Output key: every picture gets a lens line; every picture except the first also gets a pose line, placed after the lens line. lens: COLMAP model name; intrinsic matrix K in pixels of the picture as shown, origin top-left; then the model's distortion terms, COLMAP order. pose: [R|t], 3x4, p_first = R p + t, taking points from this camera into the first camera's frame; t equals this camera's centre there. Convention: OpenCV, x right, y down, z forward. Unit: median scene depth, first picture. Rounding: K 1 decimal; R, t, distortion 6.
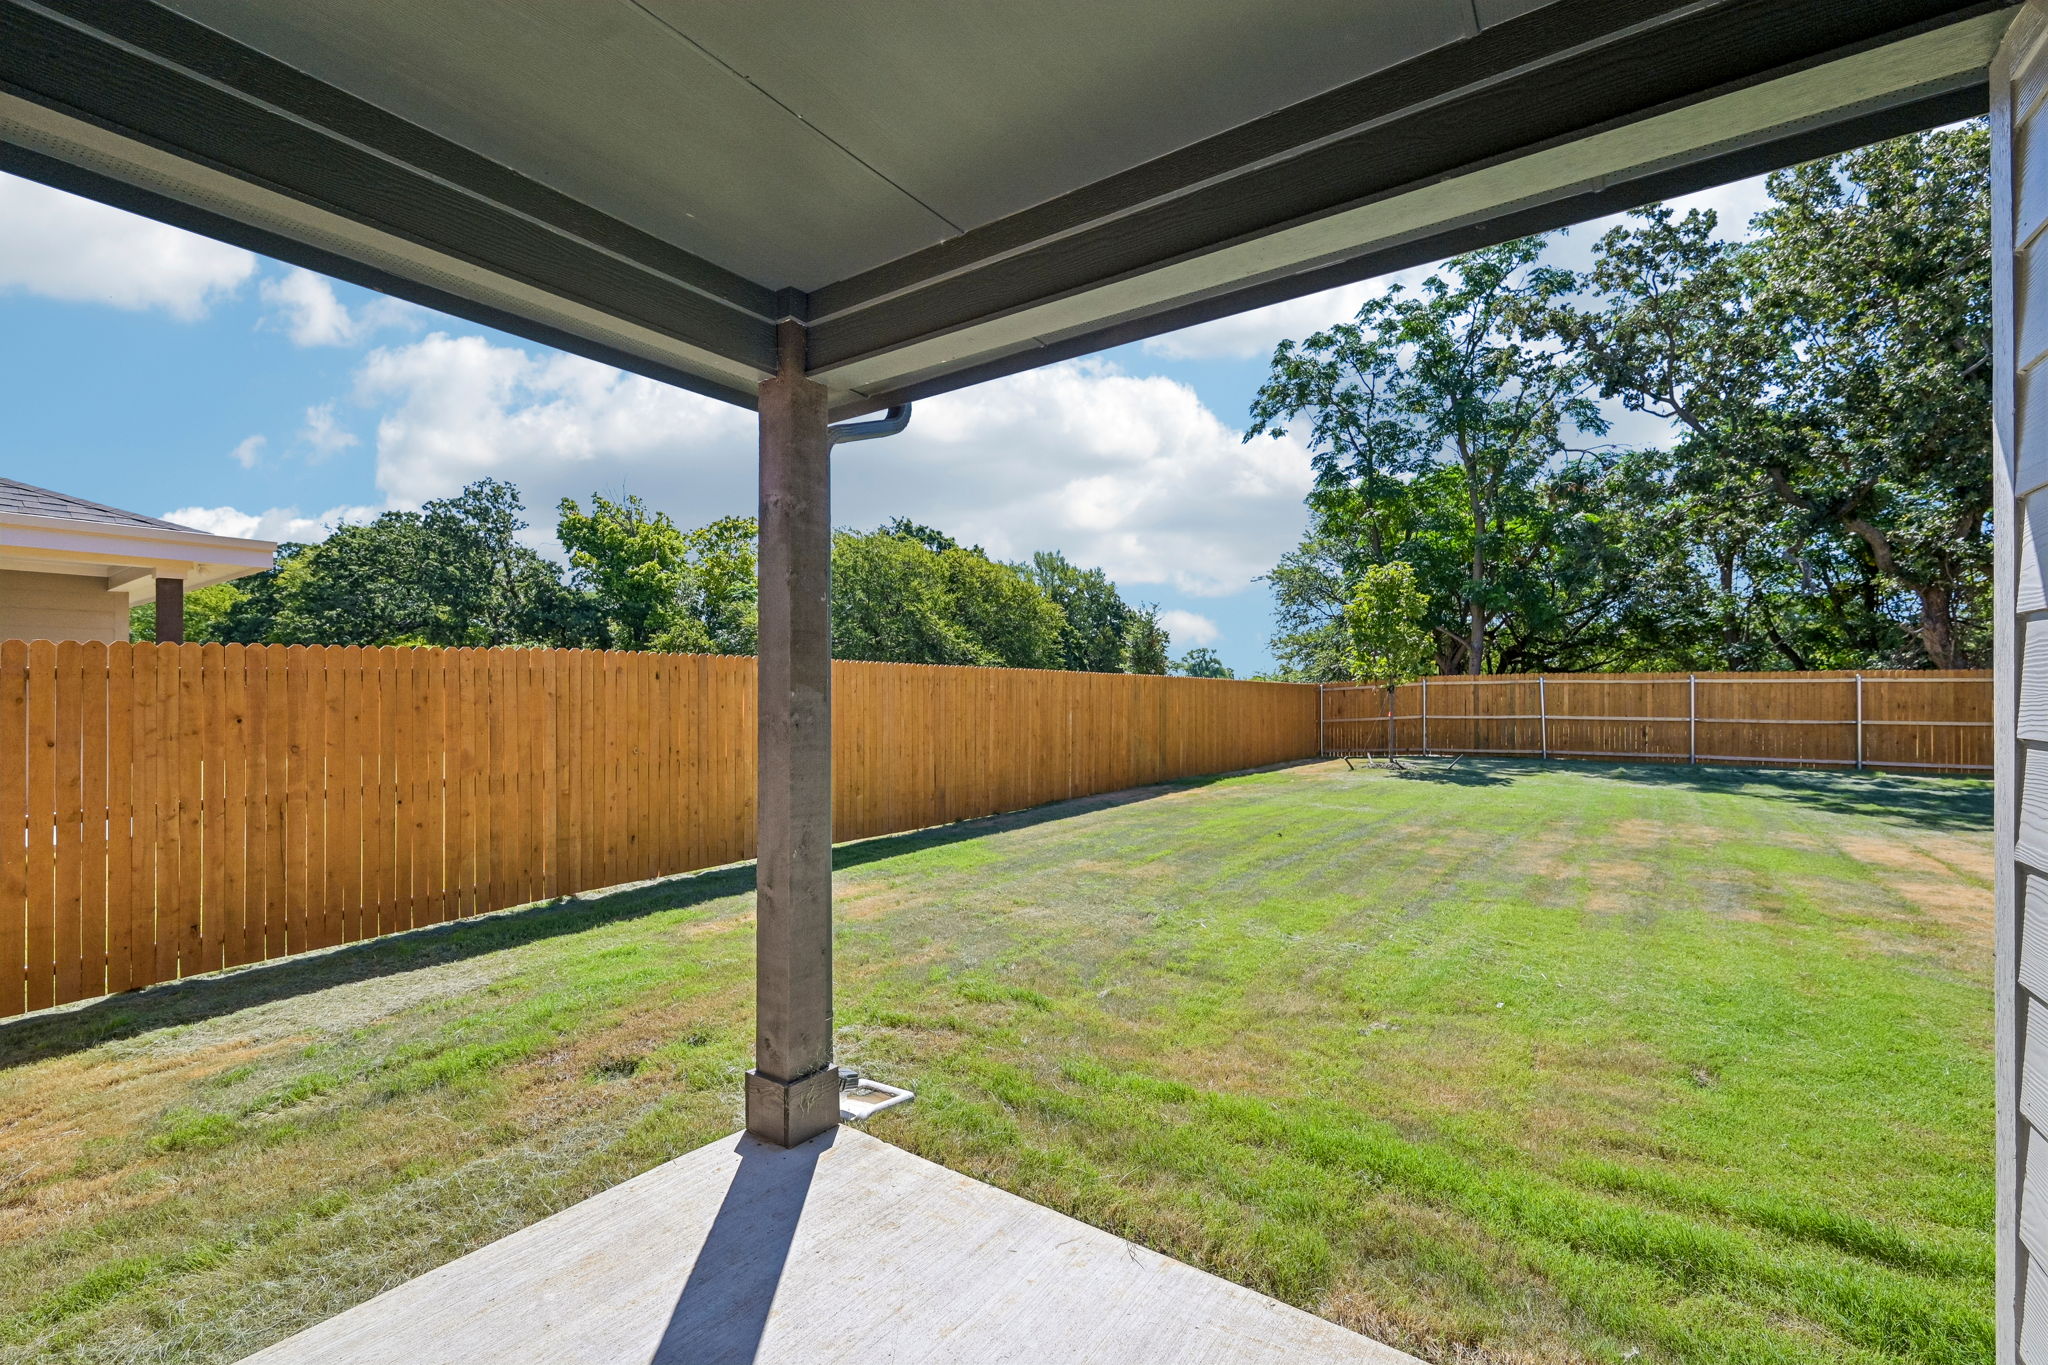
lens RADIAL K [[864.0, 0, 1024.0], [0, 864.0, 682.5], [0, 0, 1]] dist [-0.000488, 0.000118]
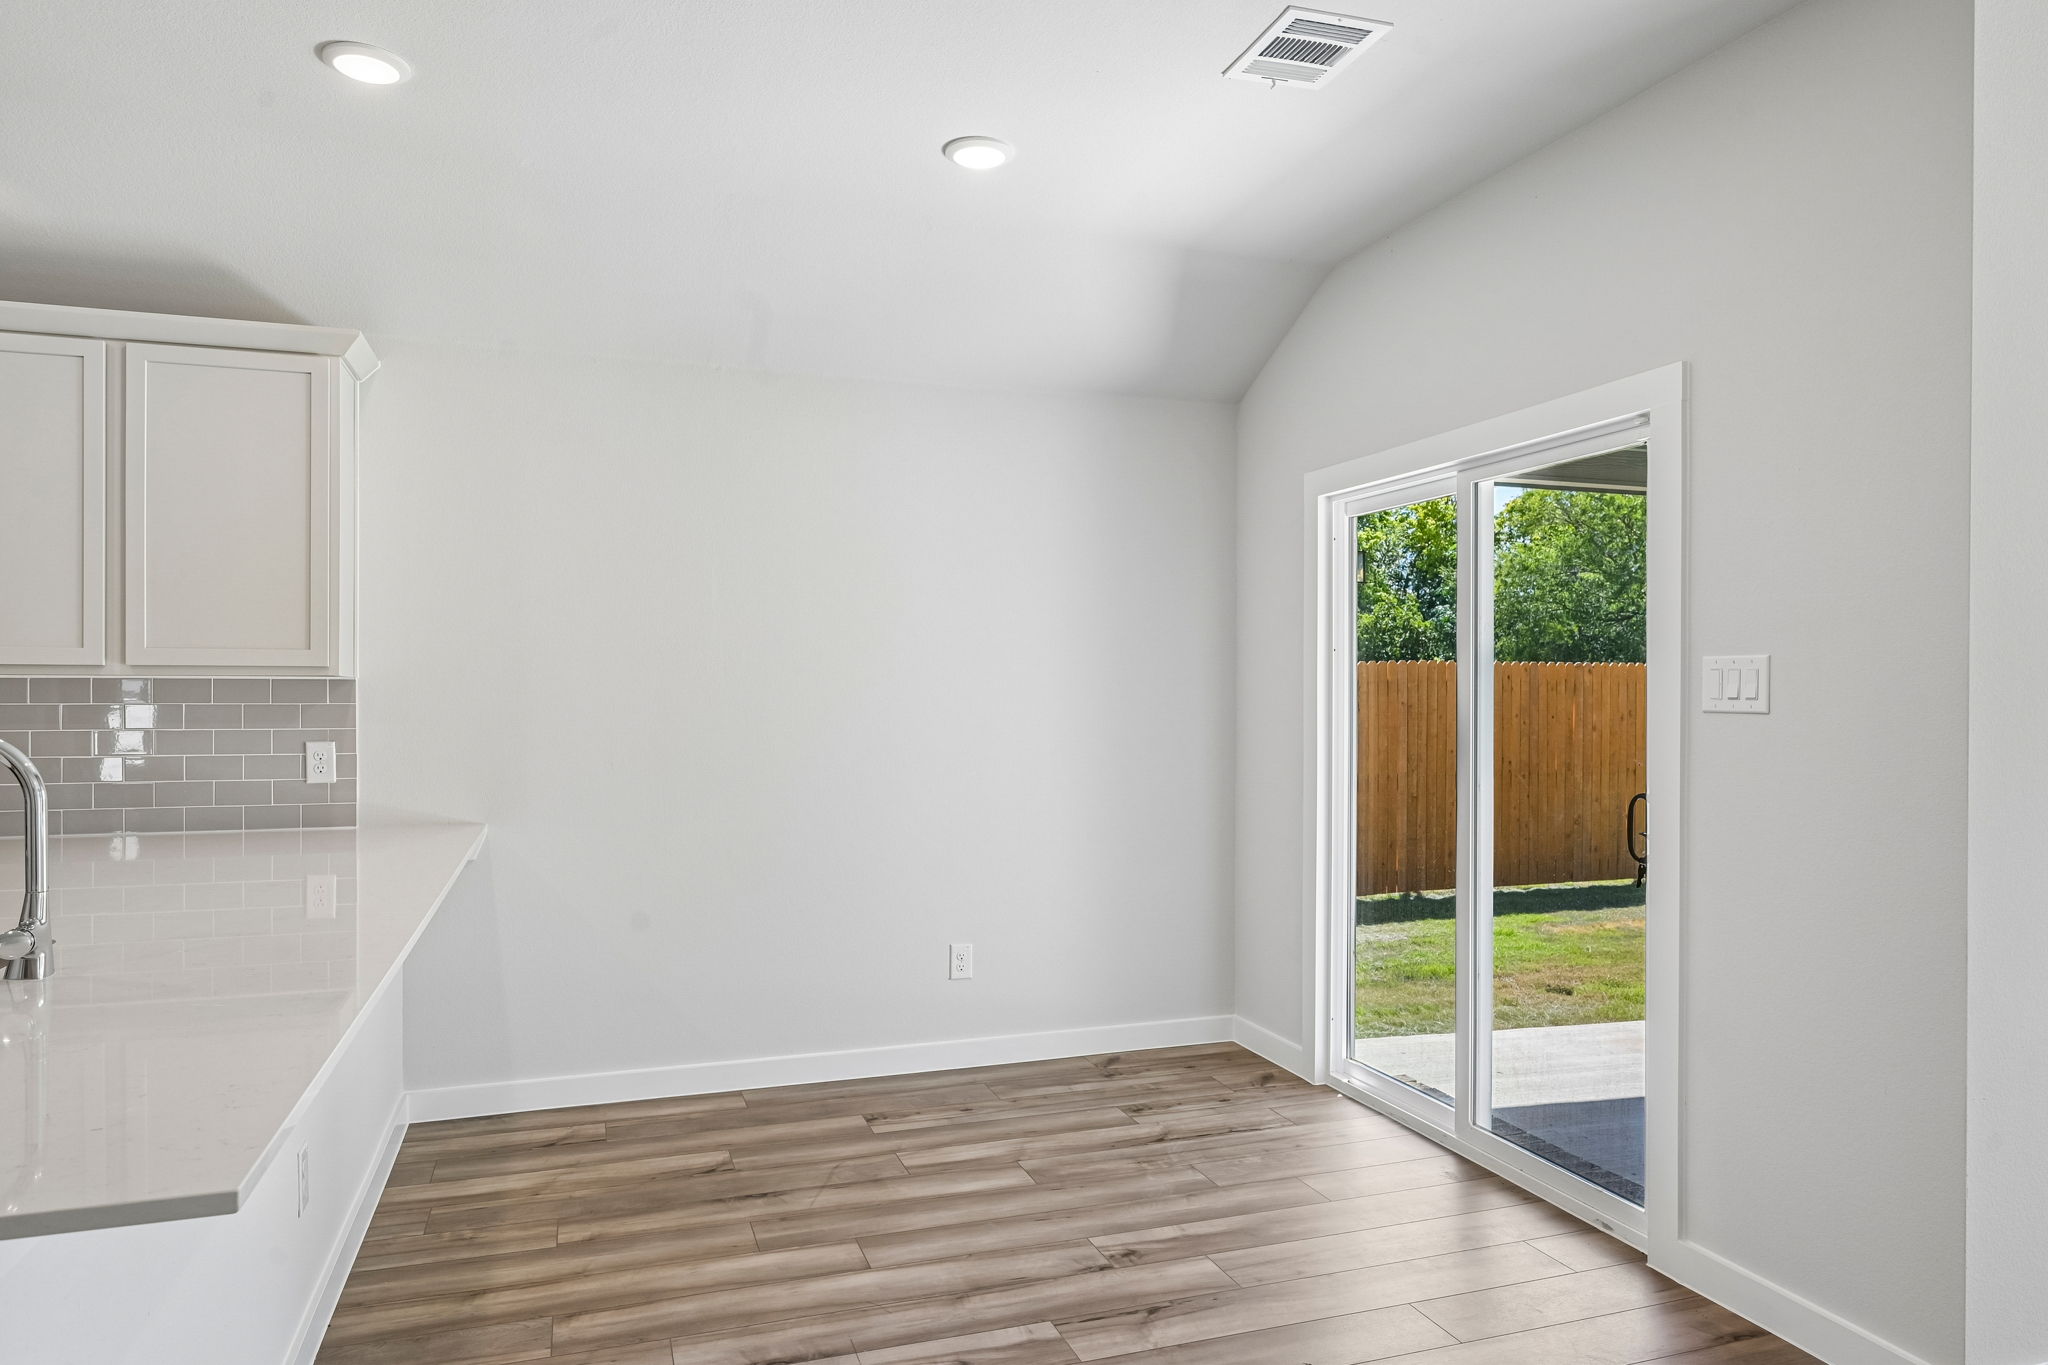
lens RADIAL K [[1287.6, 0, 1019.4], [0, 1287.6, 690.6], [0, 0, 1]] dist [-0.001855, -0.000471]
pose [[0.807192, 0.005691, -0.590262, 0.005763], [0.001902, 0.999923, 0.012241, -0.008491], [0.590286, -0.011004, 0.807119, -0.211536]]
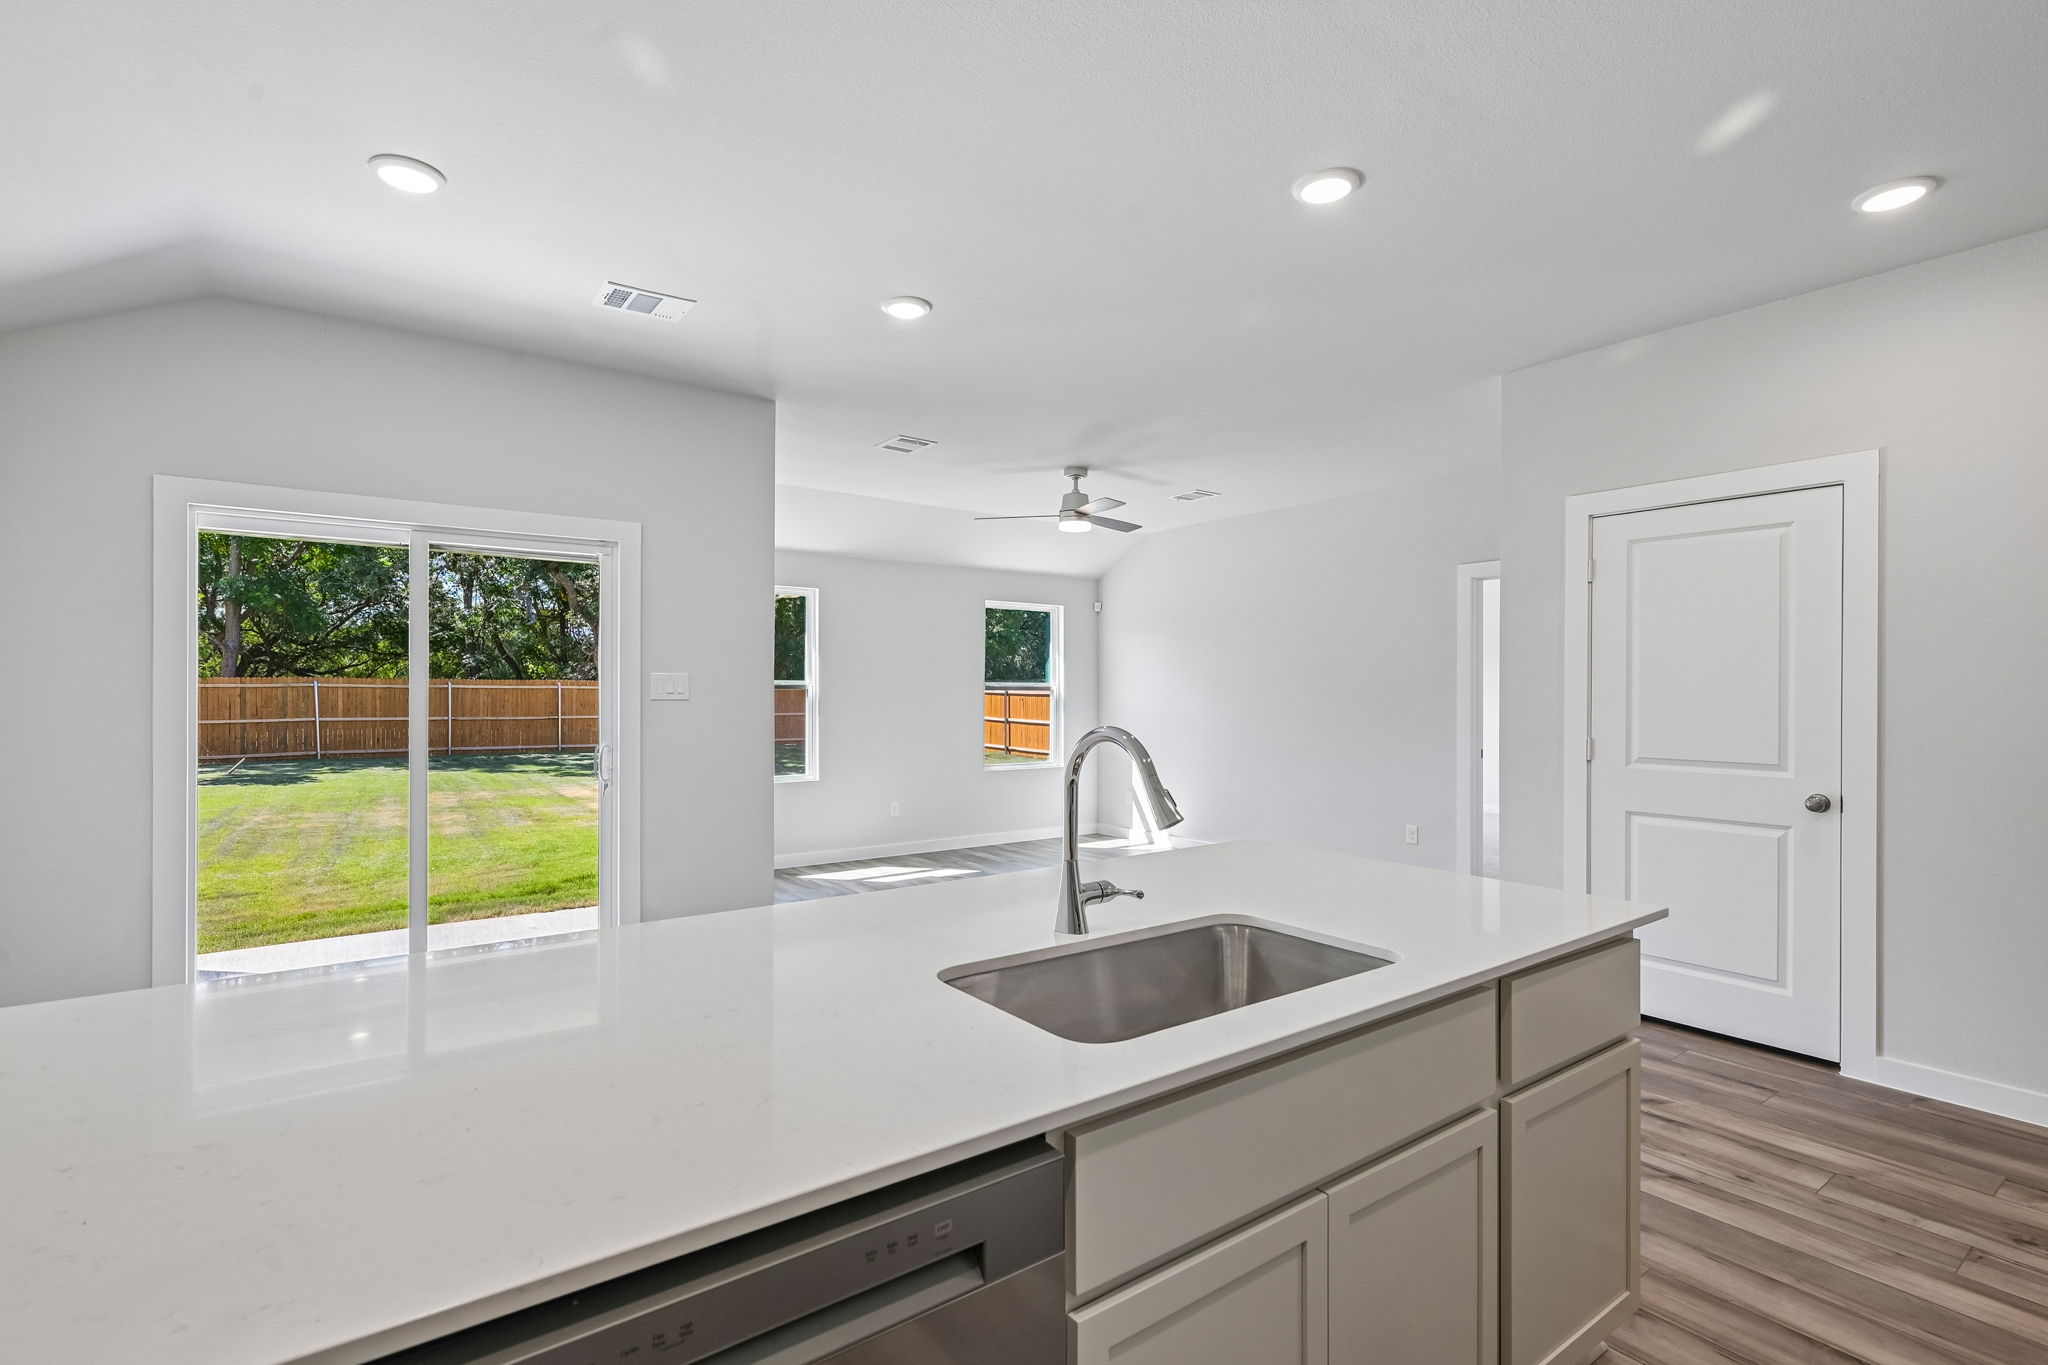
lens RADIAL K [[943.0, 0, 1028.1], [0, 943.0, 694.9], [0, 0, 1]] dist [0.005075, -0.000604]
pose [[0.324169, 0.000889, 0.945999, -0.219286], [-0.015009, 0.999879, 0.004203, -0.007551], [-0.945880, -0.015561, 0.324143, -0.199846]]
